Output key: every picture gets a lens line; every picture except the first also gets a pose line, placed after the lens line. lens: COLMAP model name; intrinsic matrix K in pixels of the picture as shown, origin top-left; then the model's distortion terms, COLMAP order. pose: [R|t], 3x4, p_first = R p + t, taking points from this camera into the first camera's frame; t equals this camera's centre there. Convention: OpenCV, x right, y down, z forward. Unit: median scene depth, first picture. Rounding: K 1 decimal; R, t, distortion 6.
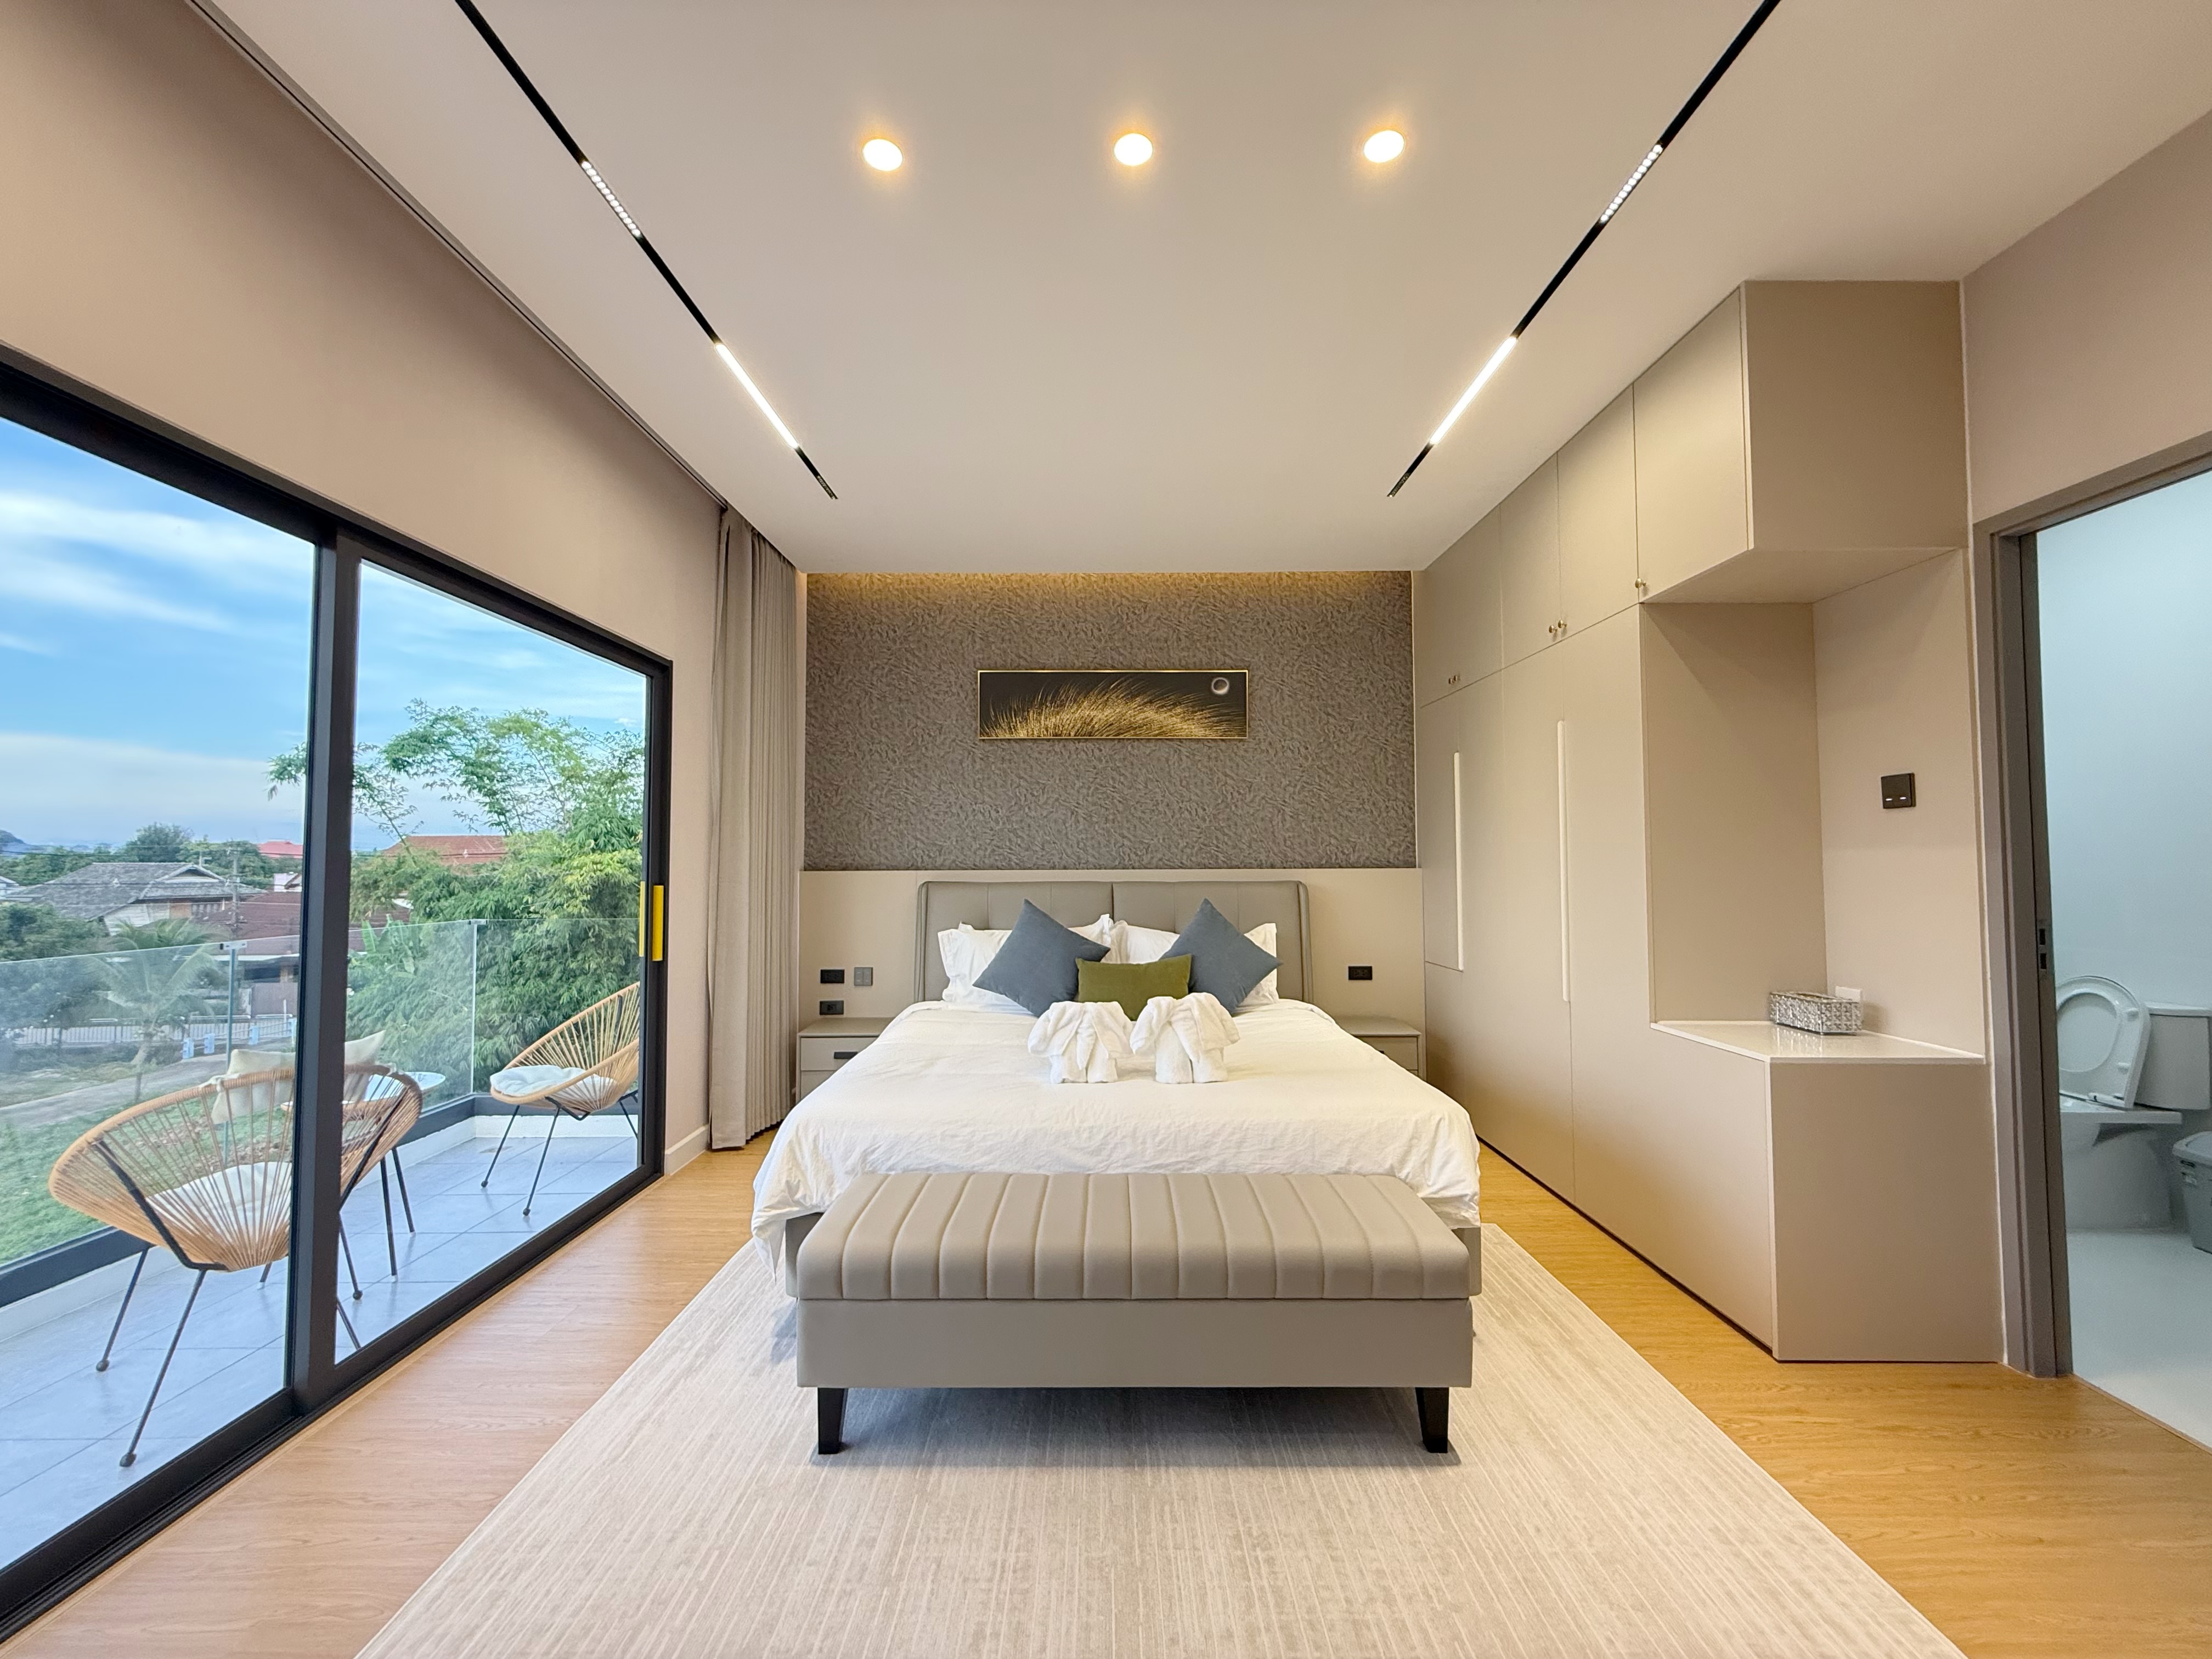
lens RADIAL K [[879.1, 0, 1099.2], [0, 879.1, 824.0], [0, 0, 1]] dist [-0.000109, 0.000335]
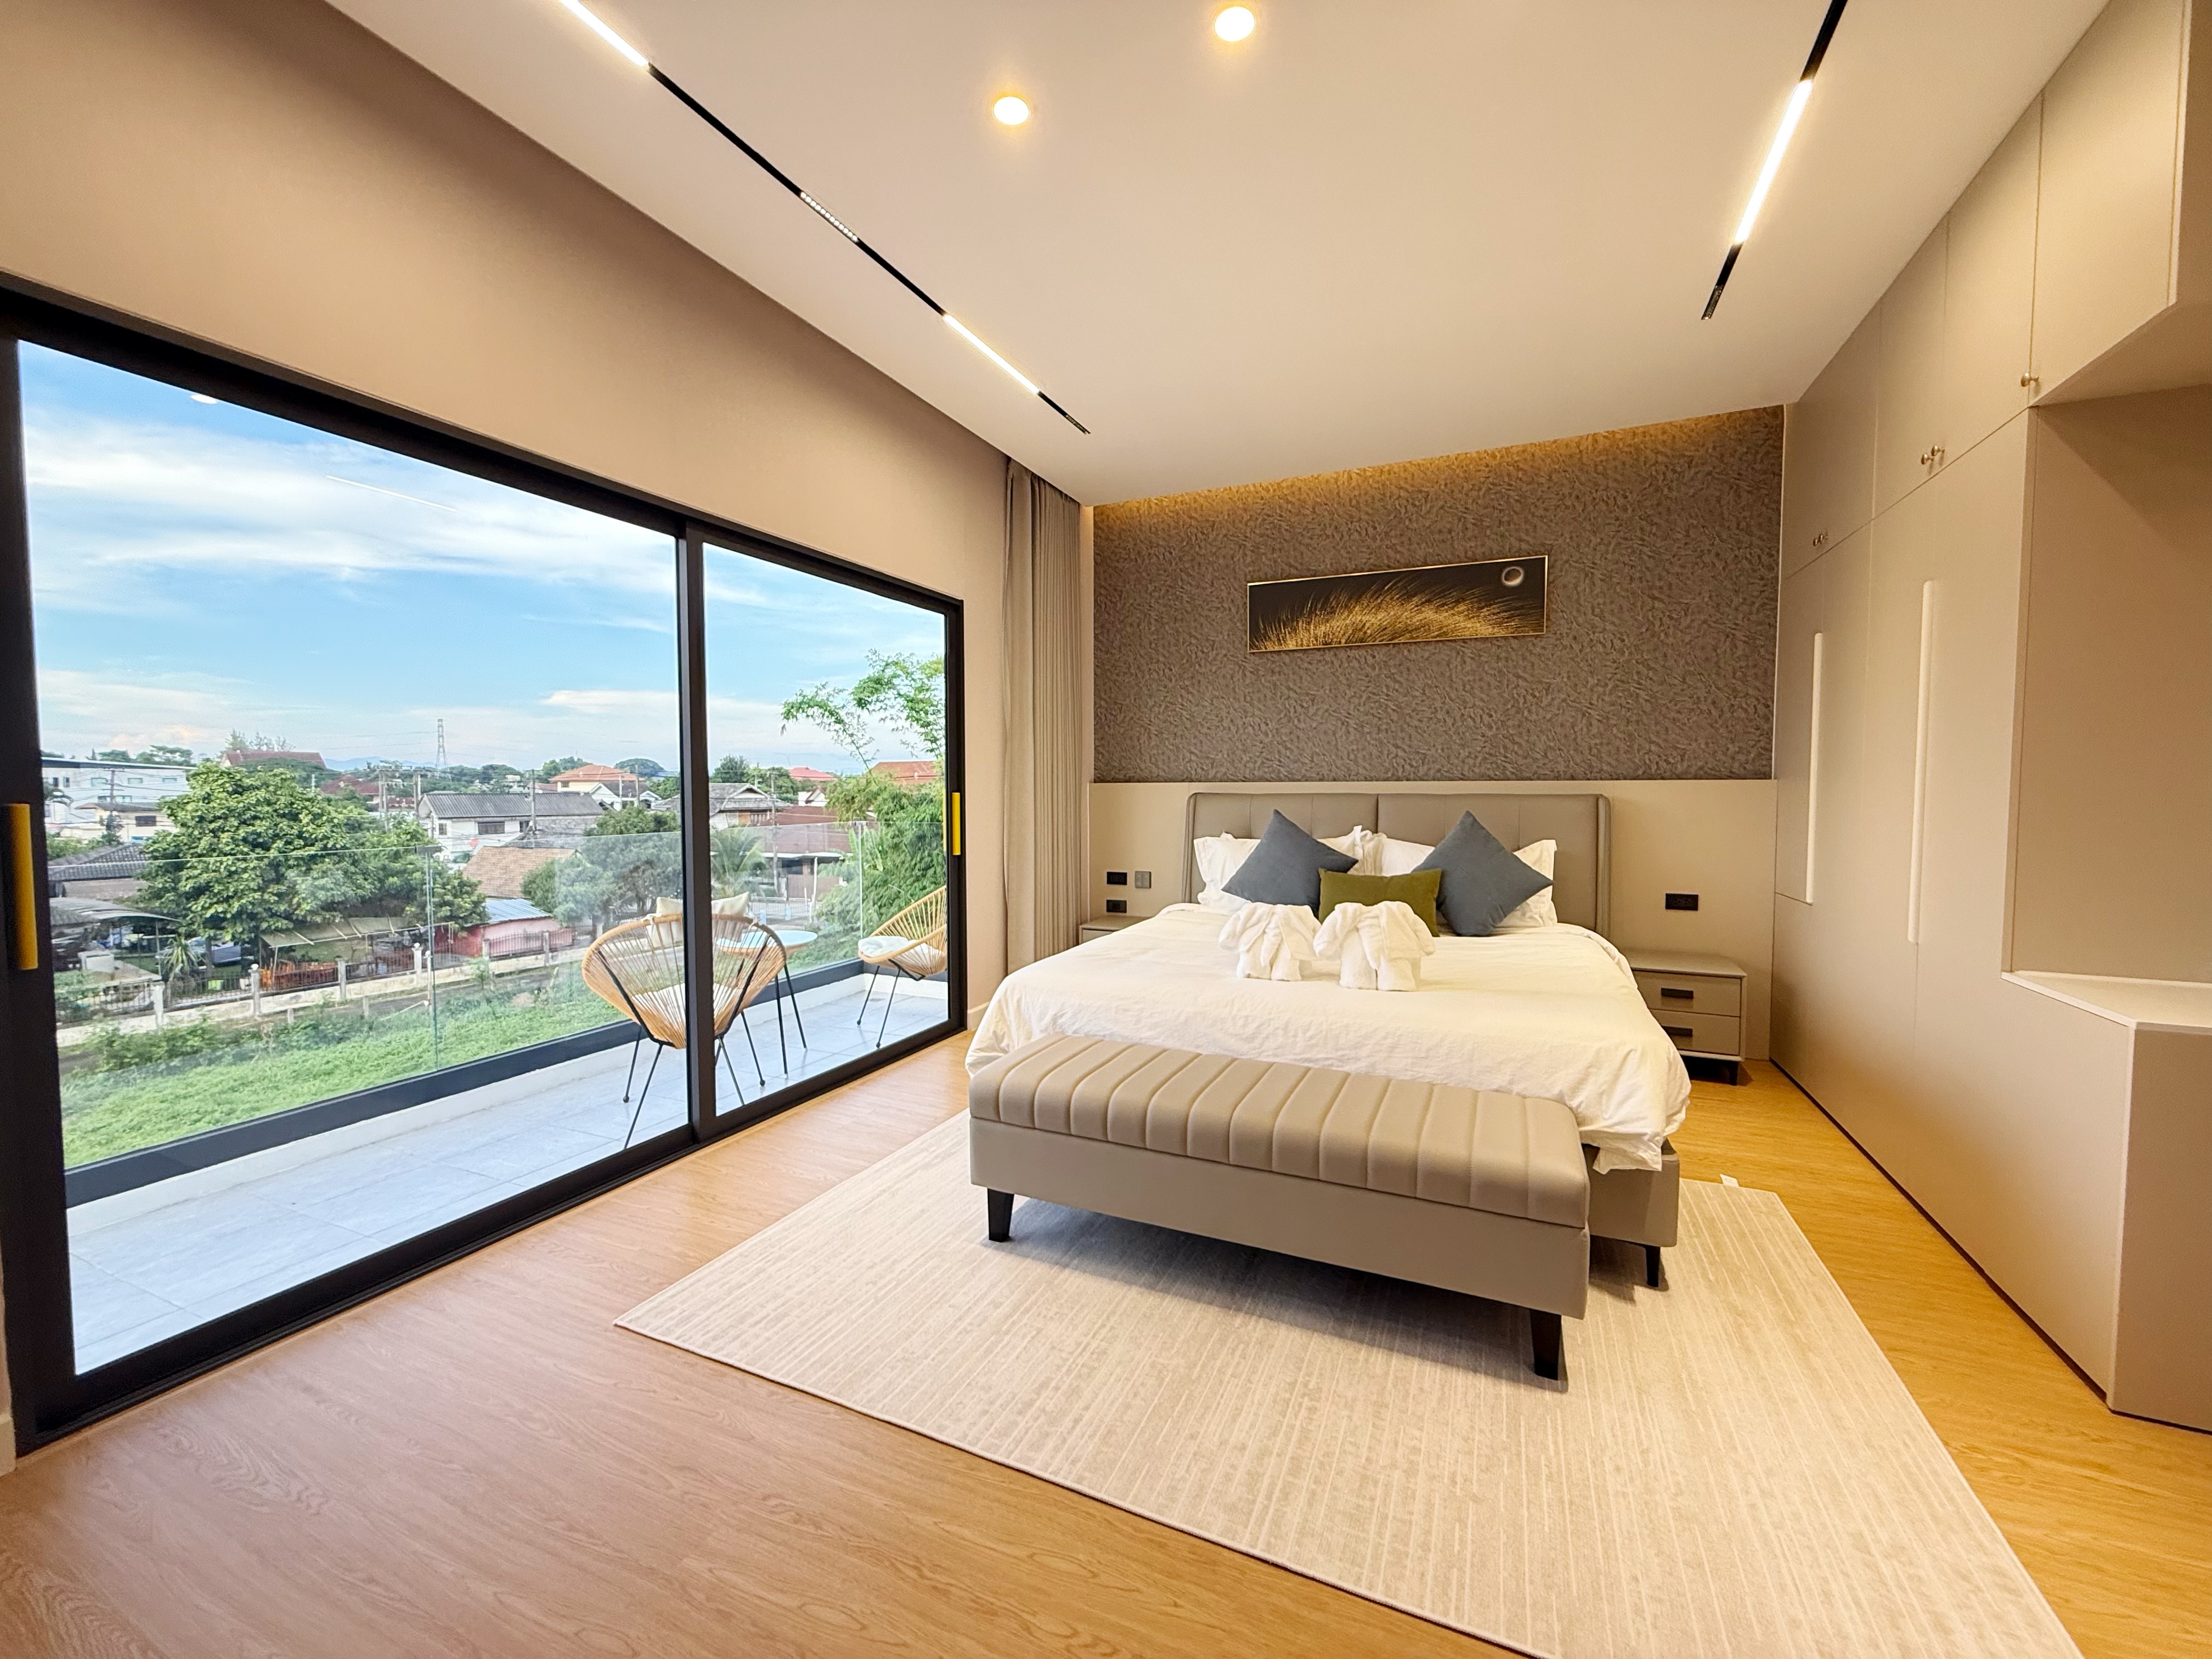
lens RADIAL K [[879.1, 0, 1099.2], [0, 879.1, 824.0], [0, 0, 1]] dist [-0.000109, 0.000335]
pose [[0.910877, 0.019505, -0.412216, 0.226518], [0.017298, 0.996200, 0.085361, 0.018541], [0.412315, -0.084884, 0.907078, -0.010580]]
